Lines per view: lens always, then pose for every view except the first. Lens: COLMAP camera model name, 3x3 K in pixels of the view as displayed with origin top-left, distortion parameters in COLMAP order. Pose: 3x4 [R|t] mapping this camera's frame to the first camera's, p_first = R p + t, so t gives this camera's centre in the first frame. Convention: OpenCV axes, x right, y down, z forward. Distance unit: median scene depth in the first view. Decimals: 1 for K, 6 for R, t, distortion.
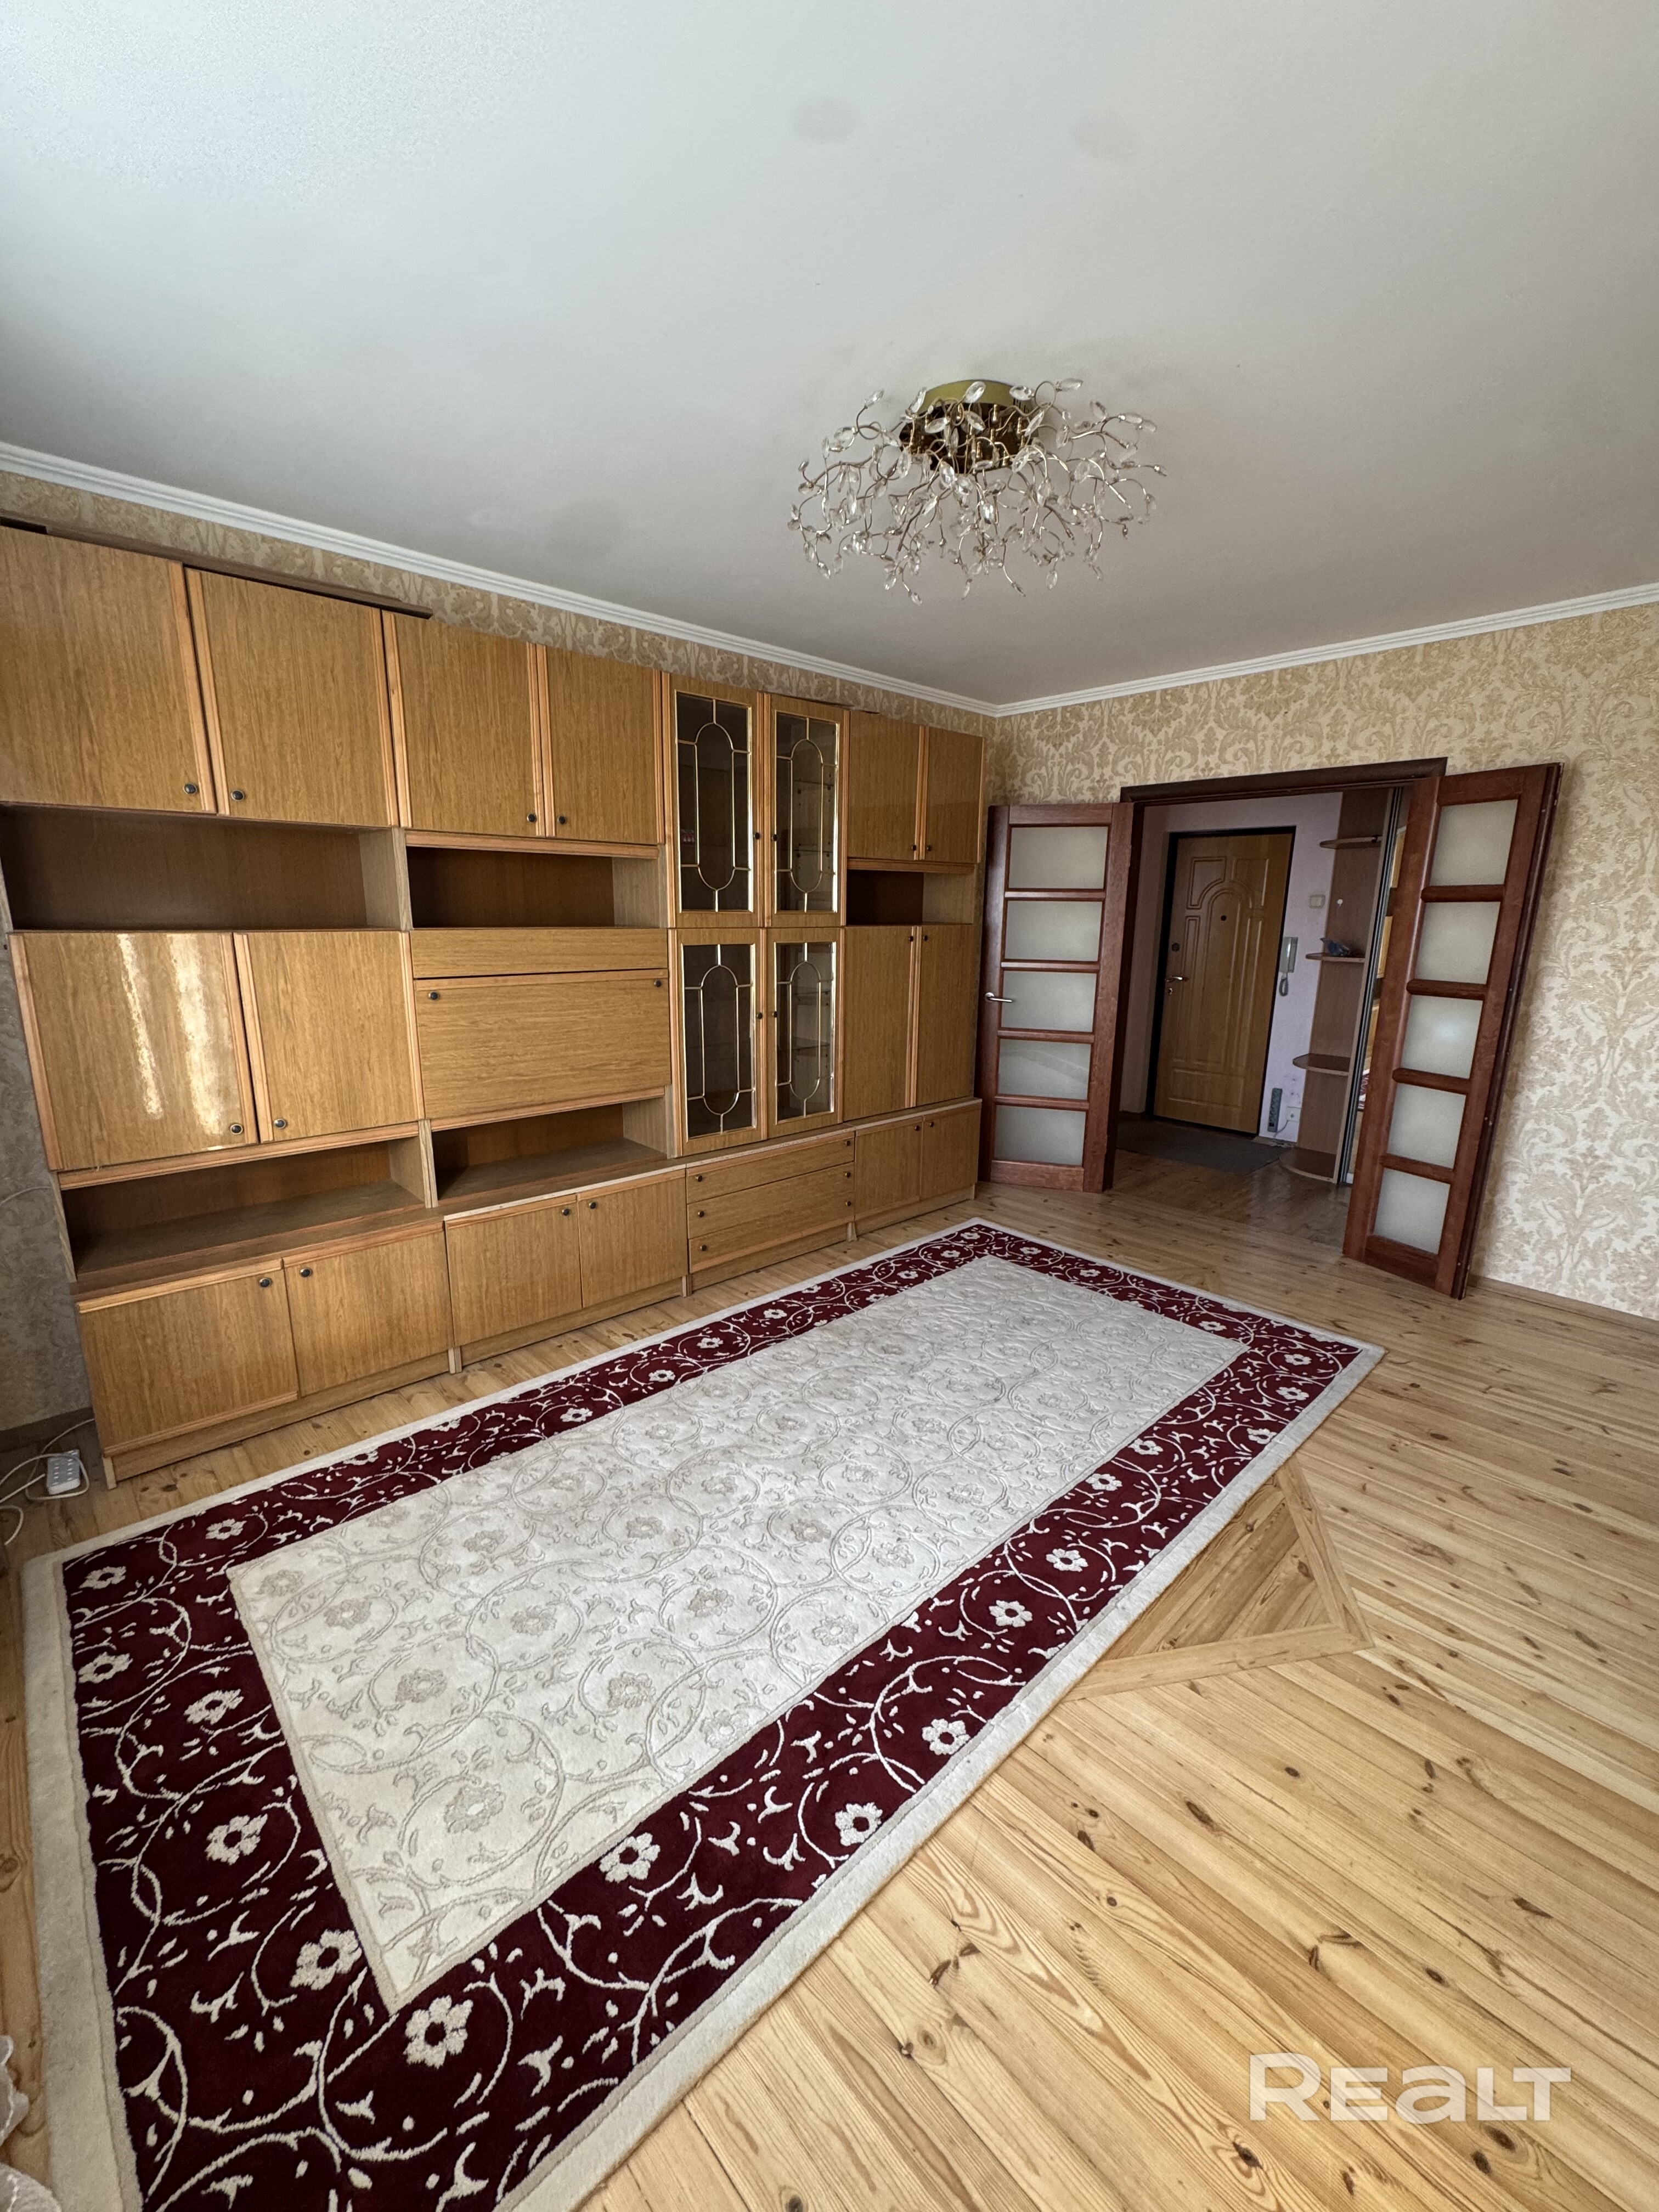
lens RADIAL K [[888.1, 0, 829.5], [0, 888.1, 1106.0], [0, 0, 1]] dist [0.001634, 0.000179]
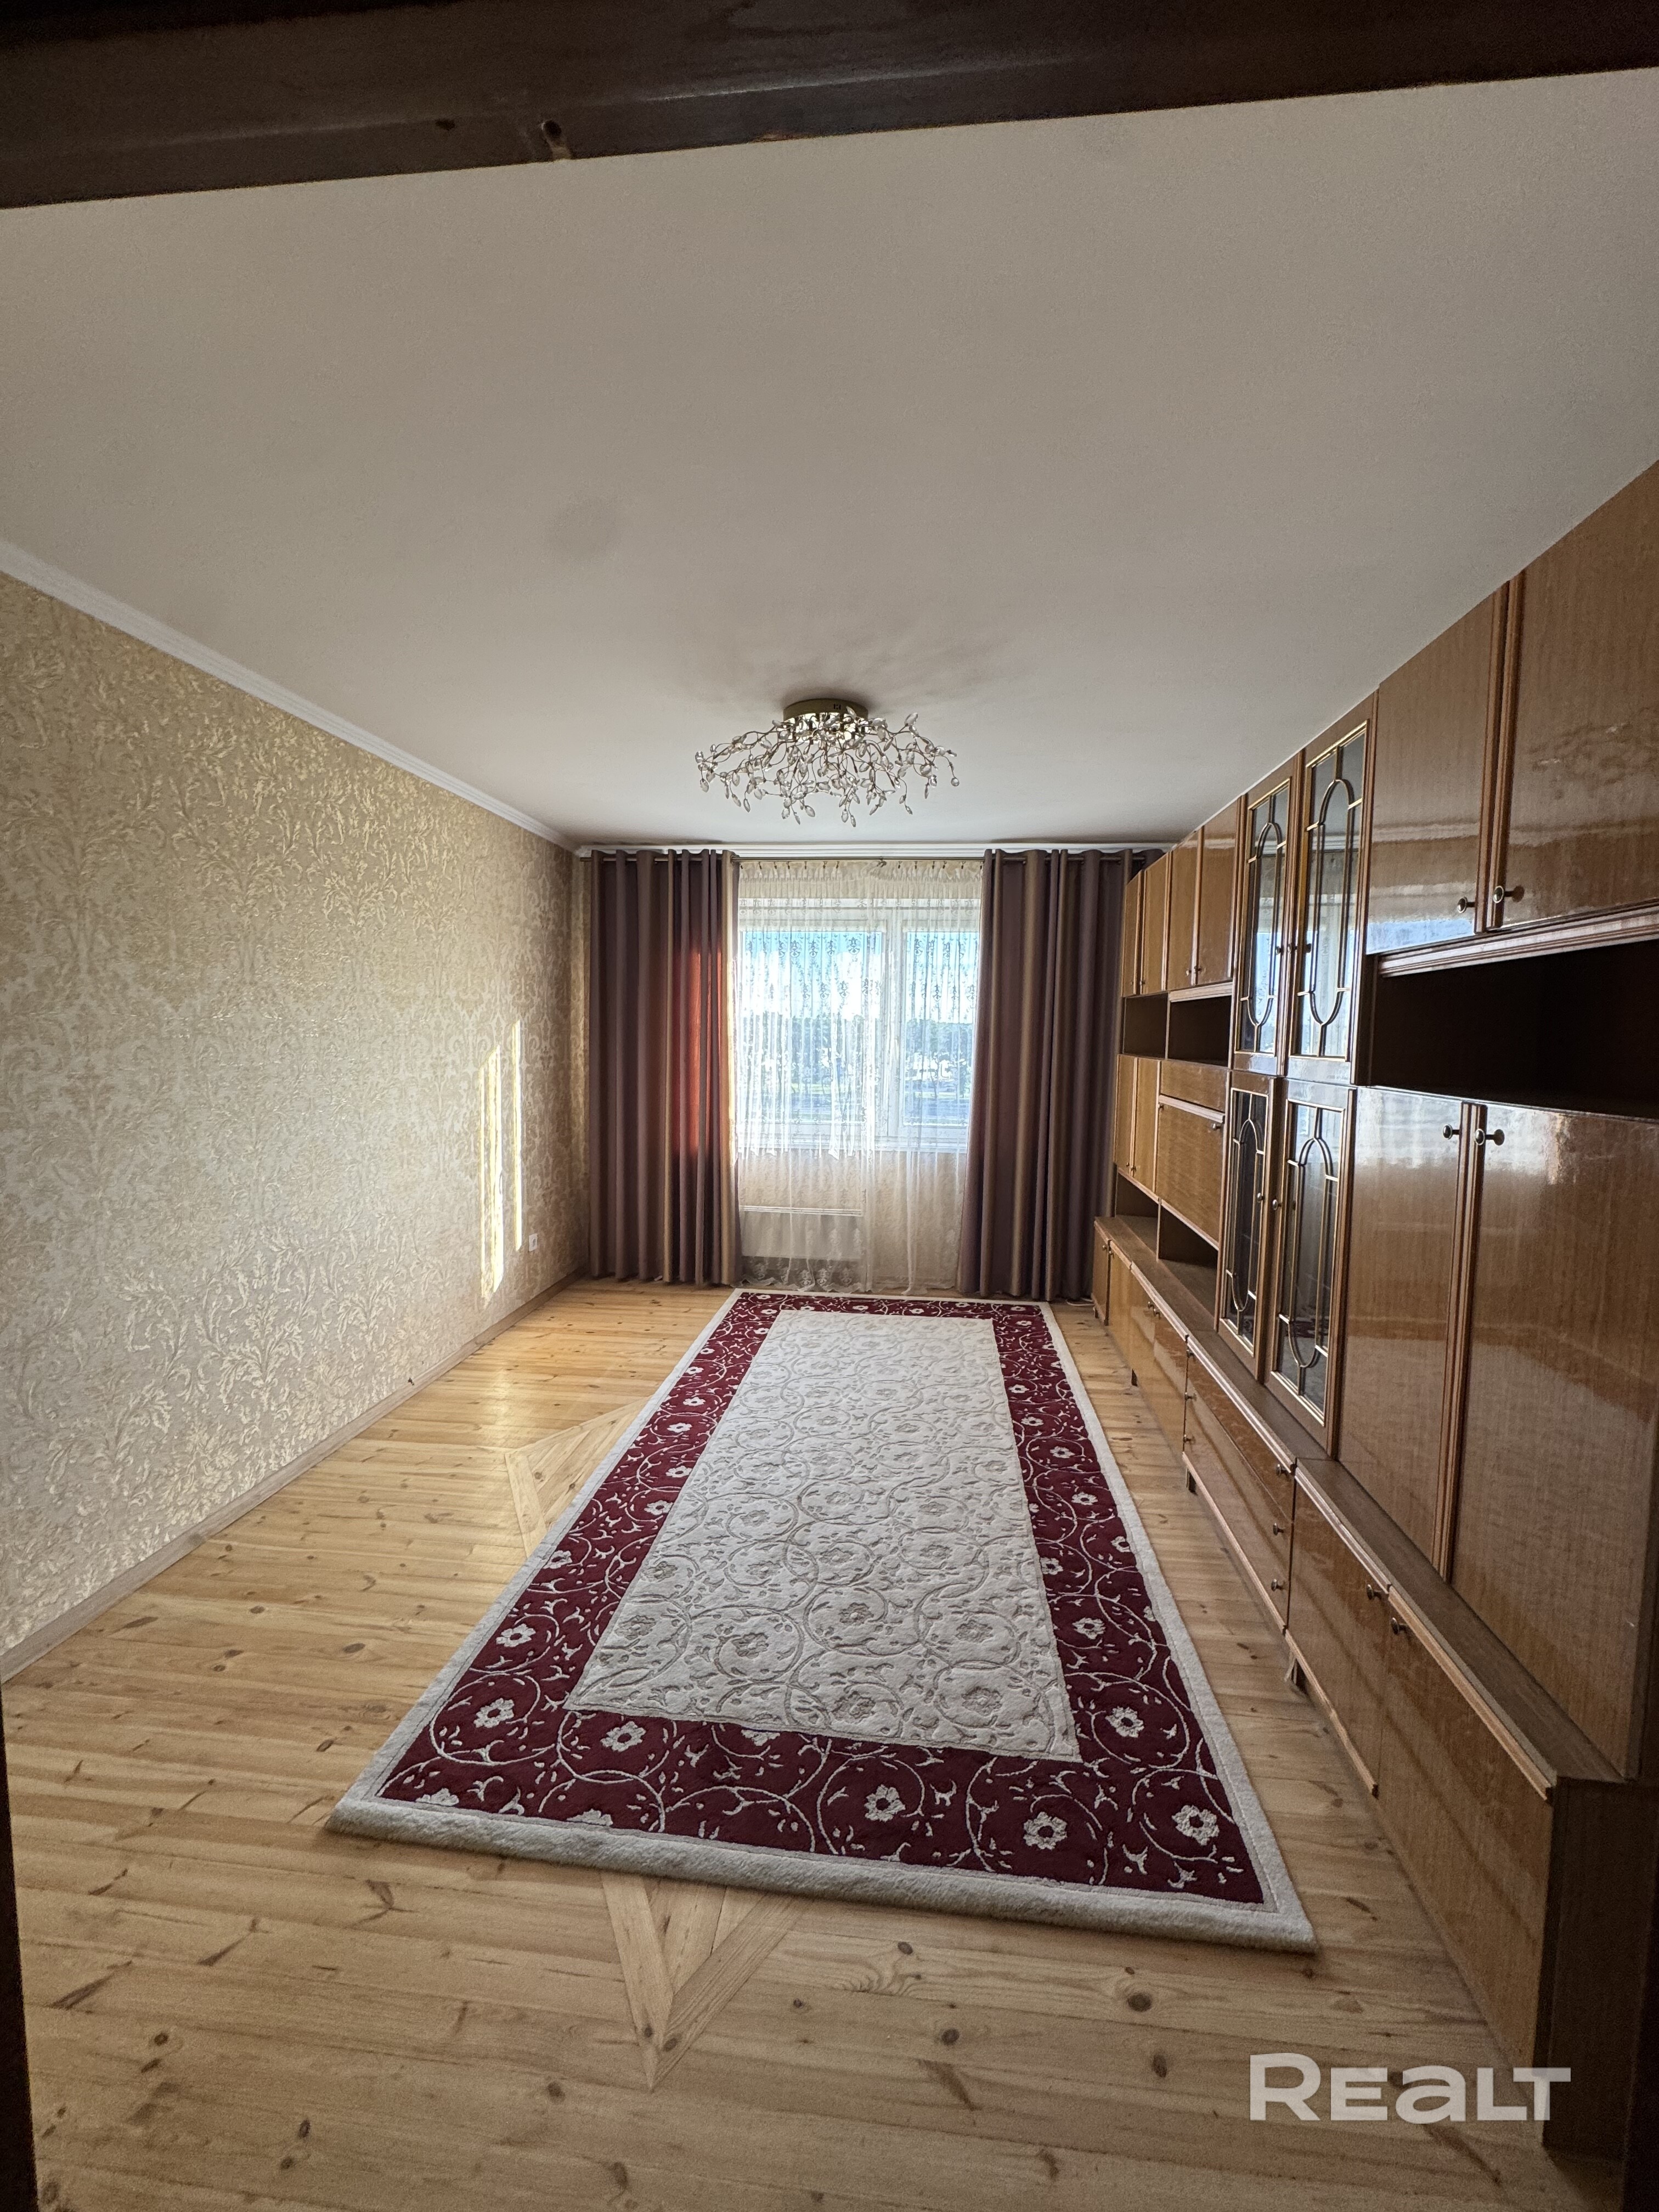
lens RADIAL K [[888.1, 0, 829.5], [0, 888.1, 1106.0], [0, 0, 1]] dist [0.001634, 0.000179]
pose [[-0.765142, 0.036039, -0.642853, 0.838986], [-0.159643, 0.956636, 0.243643, -0.382124], [0.623757, 0.289048, -0.726209, 1.692590]]
